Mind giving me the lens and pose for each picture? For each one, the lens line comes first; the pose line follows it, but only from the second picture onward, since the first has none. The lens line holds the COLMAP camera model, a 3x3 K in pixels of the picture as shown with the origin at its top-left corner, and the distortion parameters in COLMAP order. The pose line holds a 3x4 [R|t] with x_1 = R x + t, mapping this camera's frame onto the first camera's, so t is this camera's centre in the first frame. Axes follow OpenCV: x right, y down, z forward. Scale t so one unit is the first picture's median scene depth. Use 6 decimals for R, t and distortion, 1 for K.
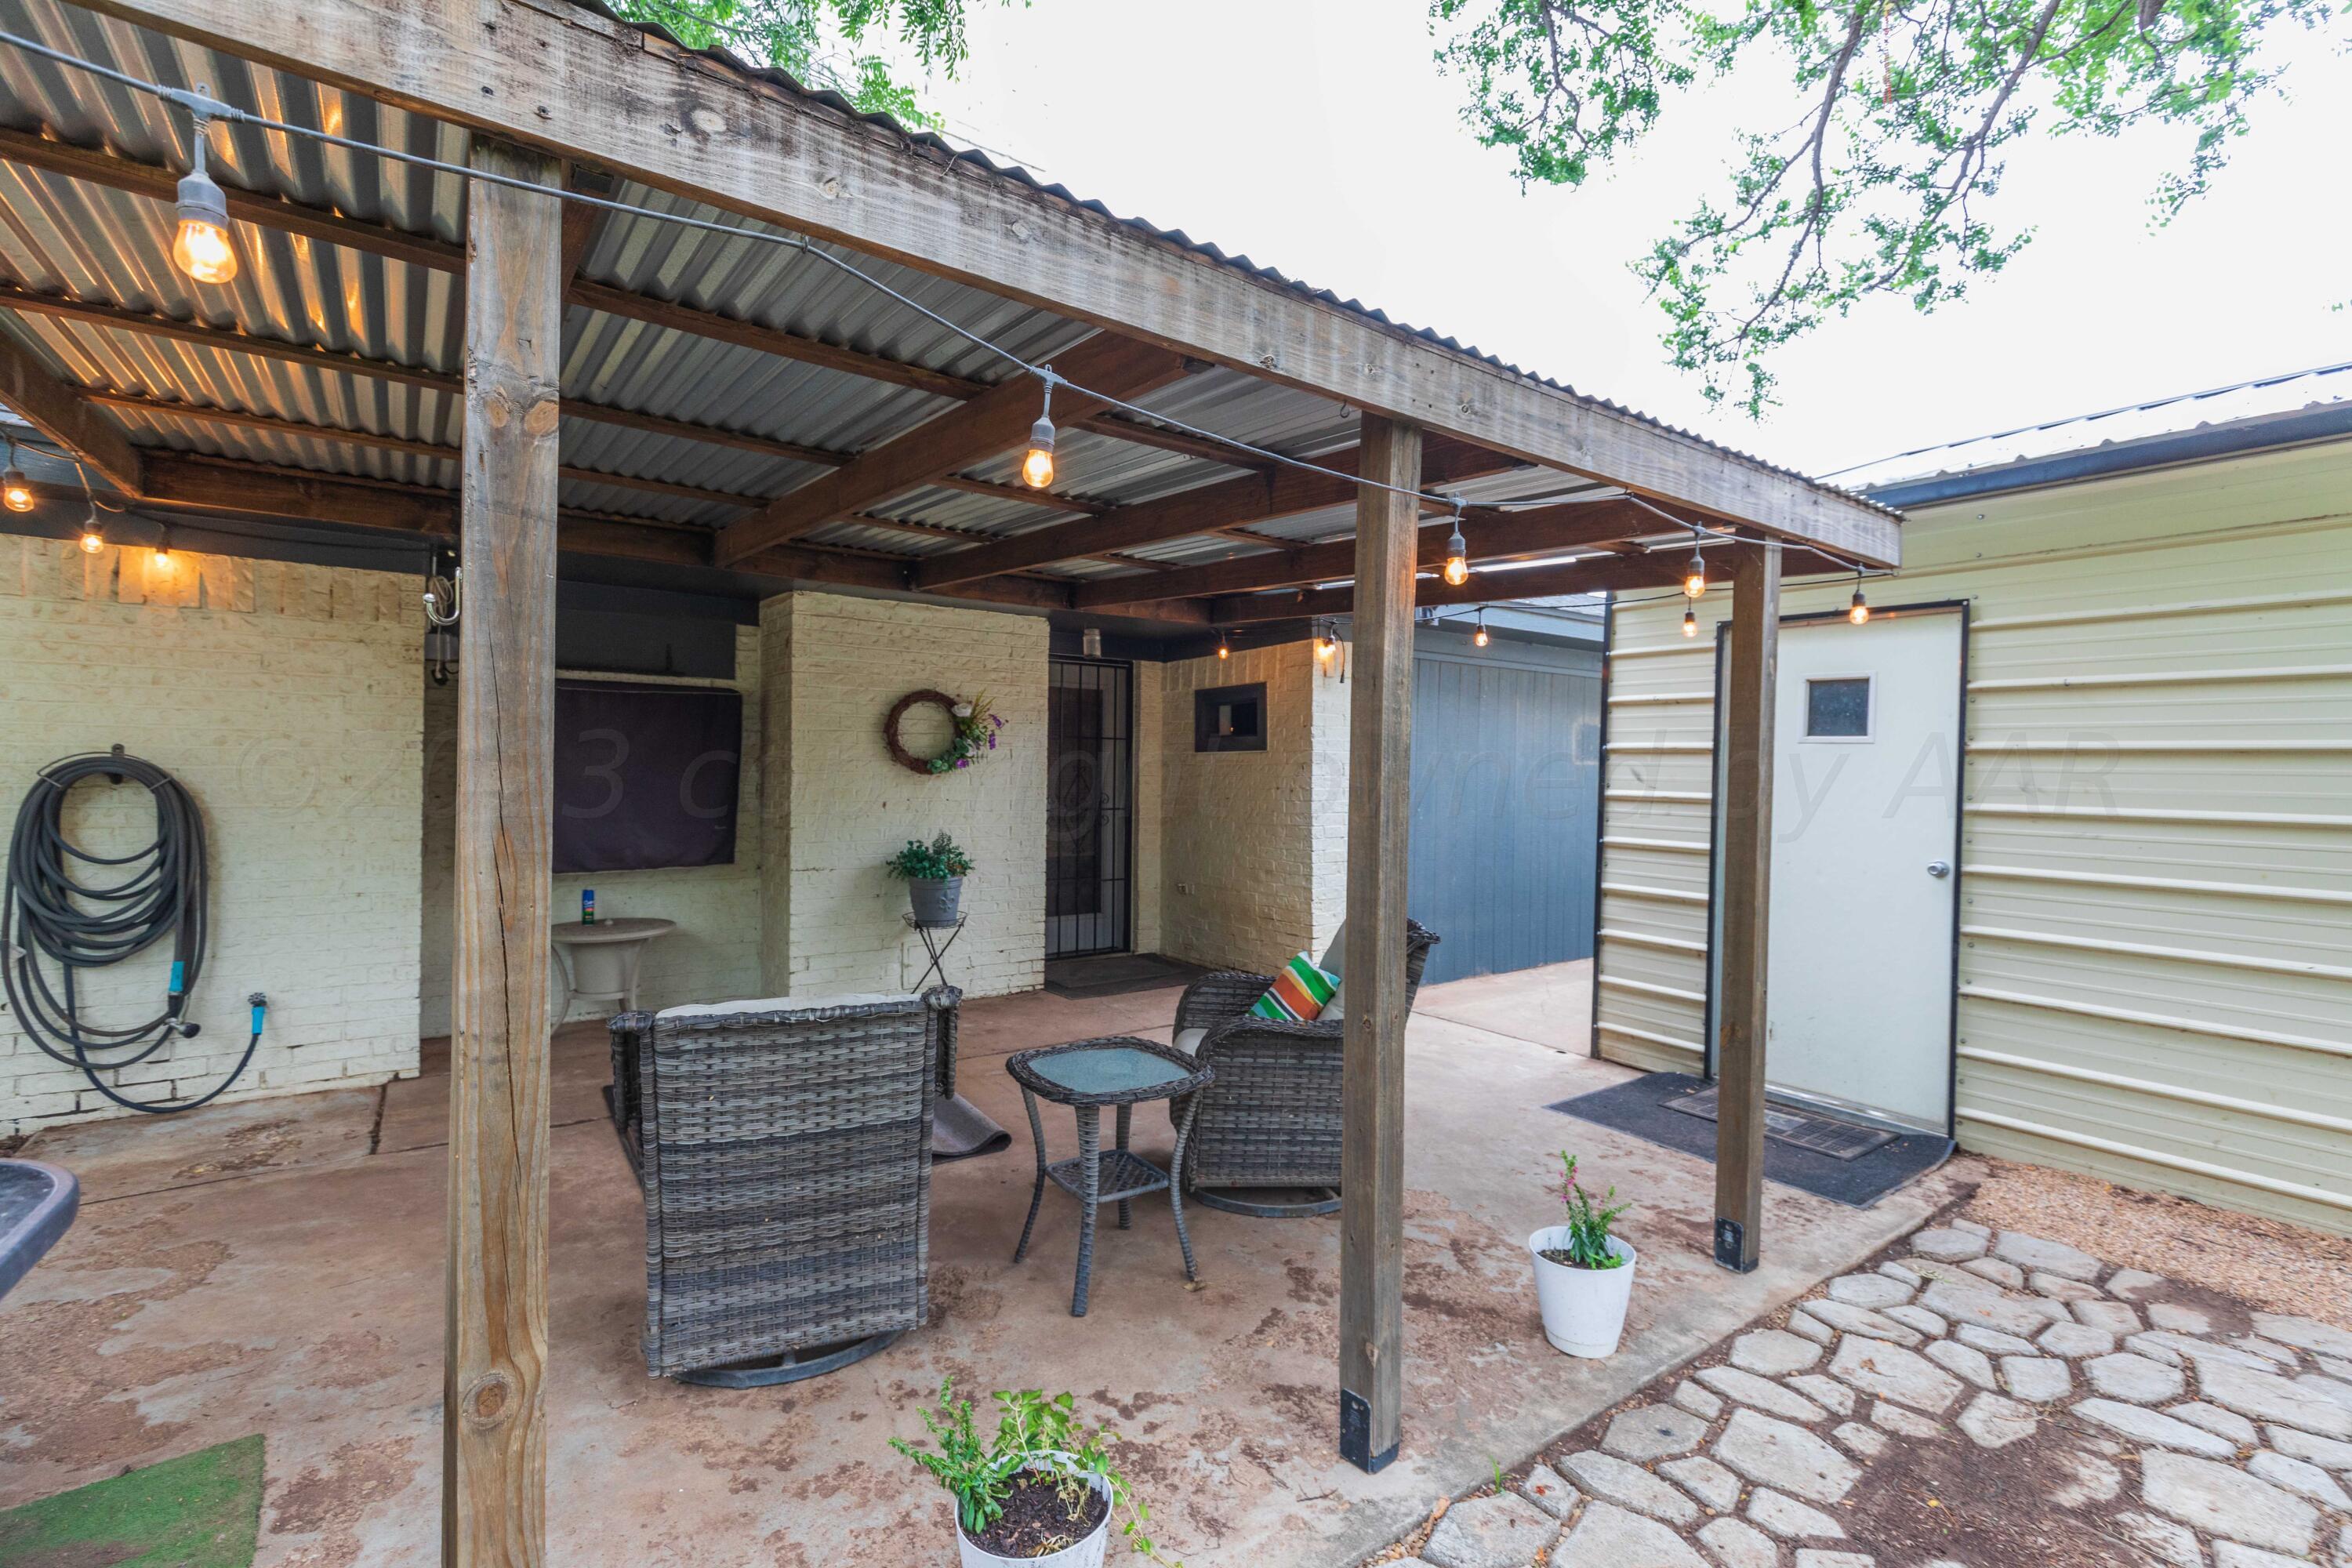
lens RADIAL K [[1074.2, 0, 1176.0], [0, 1074.2, 784.0], [0, 0, 1]] dist [0.000415, 0.000001]
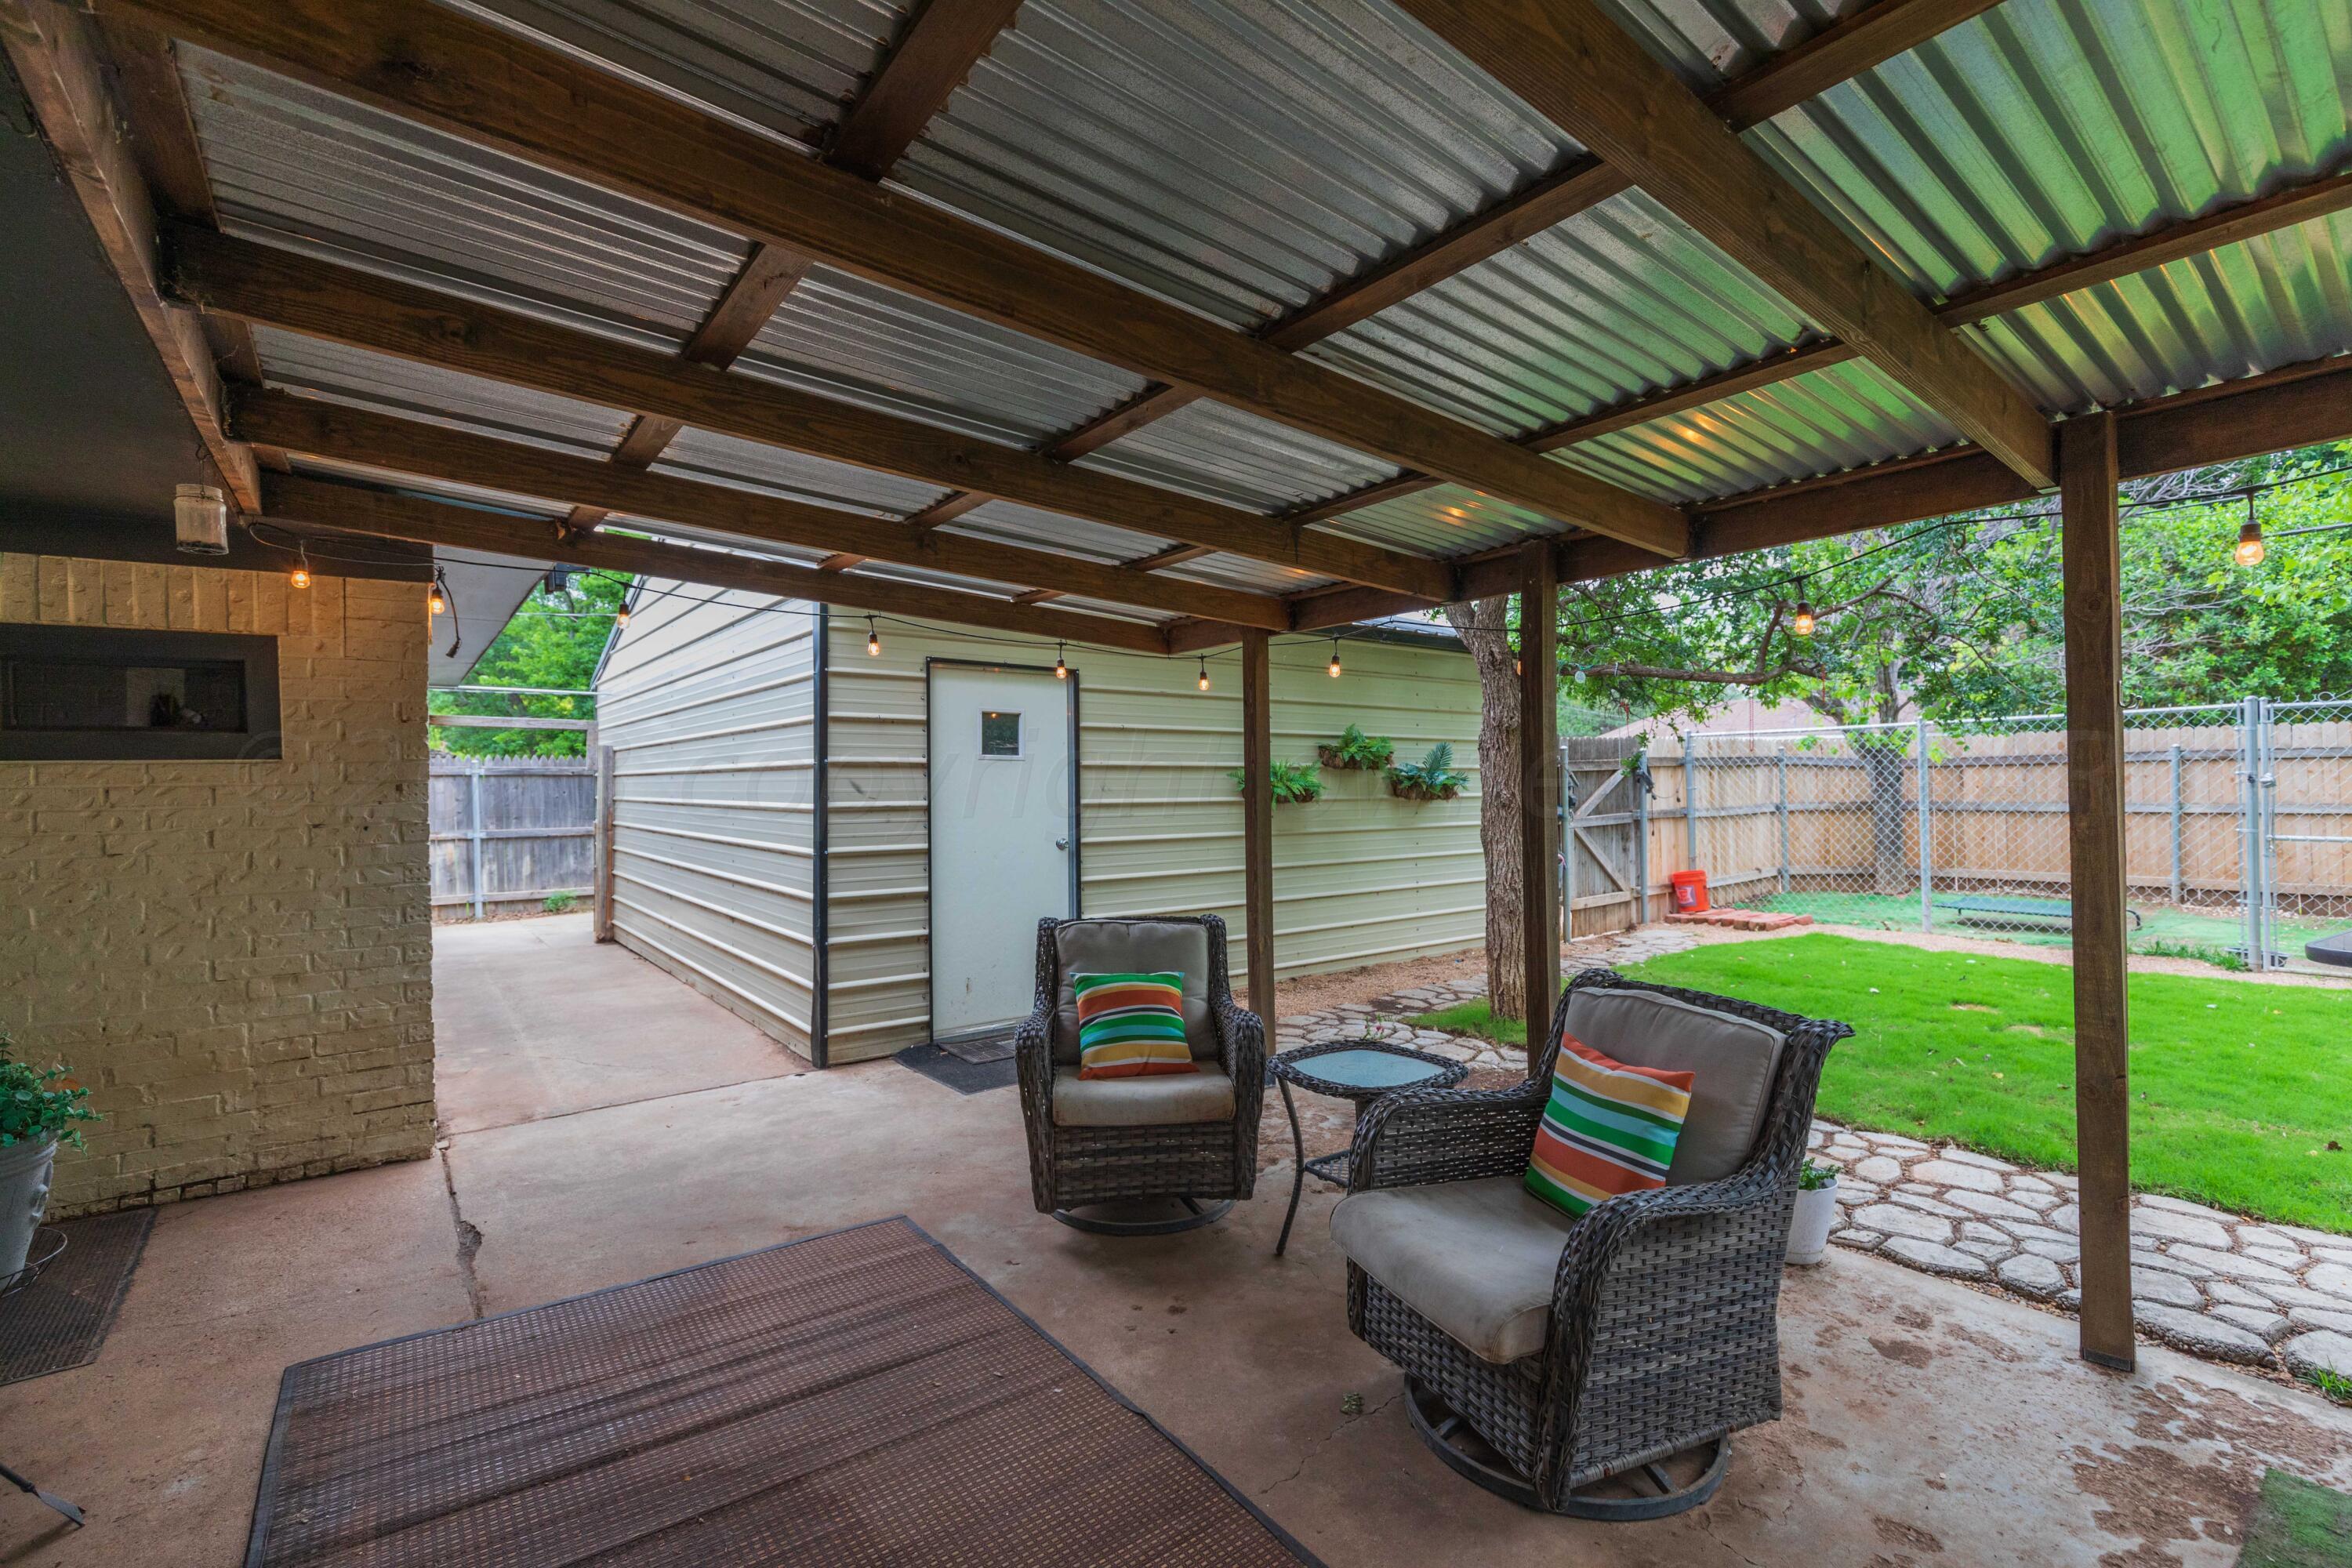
lens RADIAL K [[1042.2, 0, 1176.0], [0, 1042.2, 784.0], [0, 0, 1]] dist [-0.001398, -0.000387]
pose [[-0.059379, -0.013809, 0.998140, -0.772055], [0.025015, 0.999570, 0.015317, -0.024167], [-0.997922, 0.025878, -0.059008, 0.920345]]
